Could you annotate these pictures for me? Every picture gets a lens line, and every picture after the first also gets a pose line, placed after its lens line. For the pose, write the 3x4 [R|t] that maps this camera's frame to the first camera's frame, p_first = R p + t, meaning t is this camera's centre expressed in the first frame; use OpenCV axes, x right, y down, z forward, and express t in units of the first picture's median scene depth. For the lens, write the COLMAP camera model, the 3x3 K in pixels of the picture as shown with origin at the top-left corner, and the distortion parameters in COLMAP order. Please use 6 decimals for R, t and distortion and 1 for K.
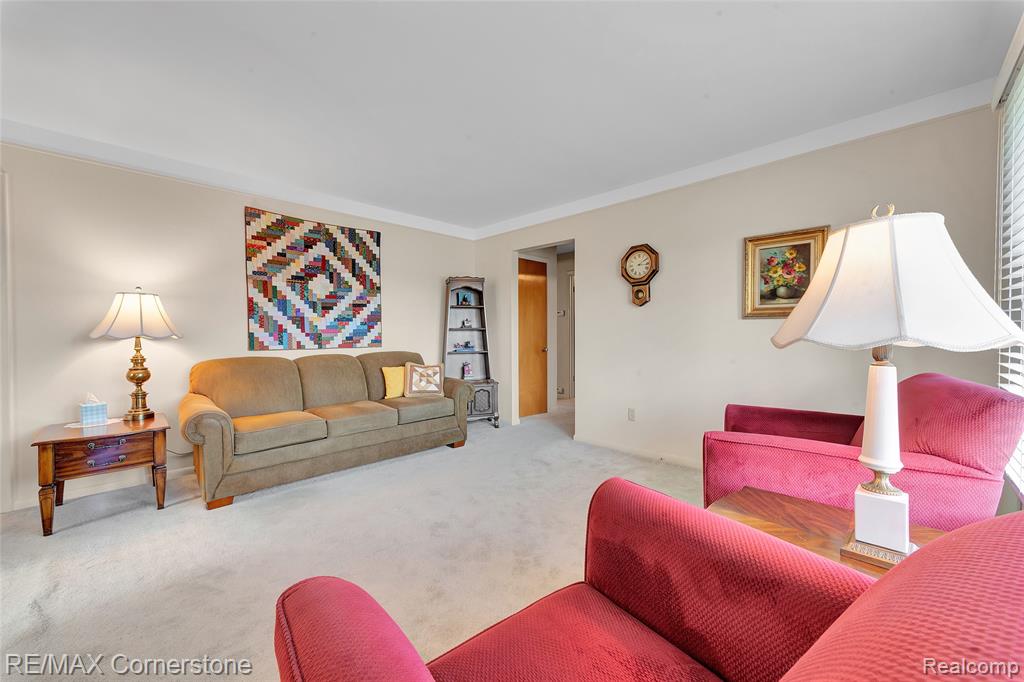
lens RADIAL K [[397.7, 0, 512.6], [0, 397.7, 338.3], [0, 0, 1]] dist [0.006663, 0.000450]
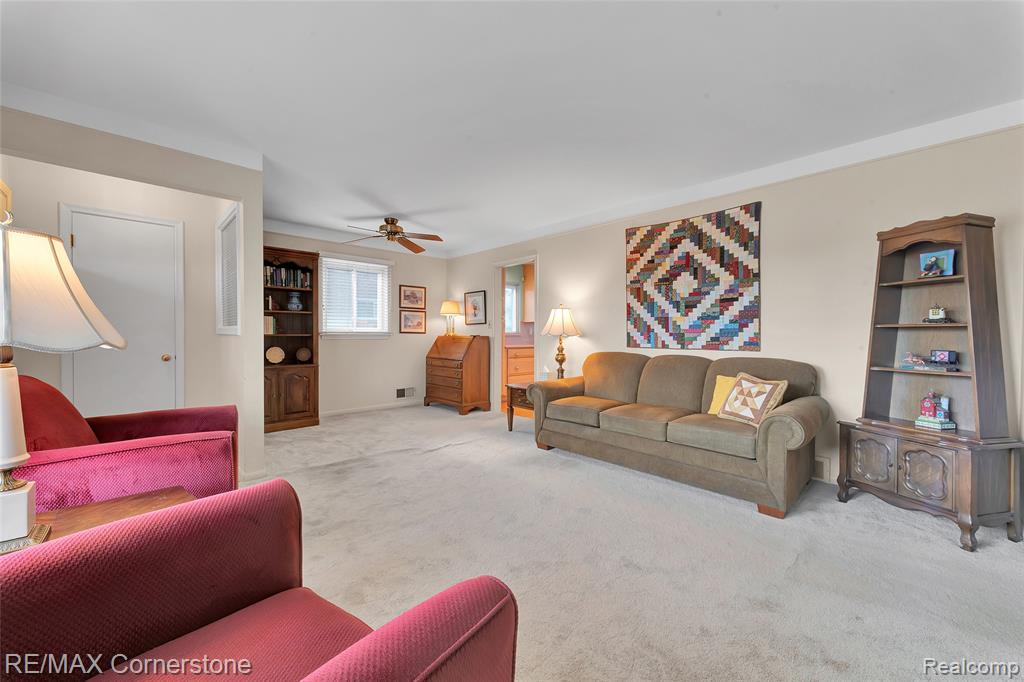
lens RADIAL K [[397.7, 0, 514.8], [0, 397.7, 338.1], [0, 0, 1]] dist [0.006663, 0.000450]
pose [[-0.022667, 0.016513, -0.999607, 0.499462], [-0.014756, 0.999749, 0.016850, -0.010790], [0.999634, 0.015132, -0.022418, 0.613369]]
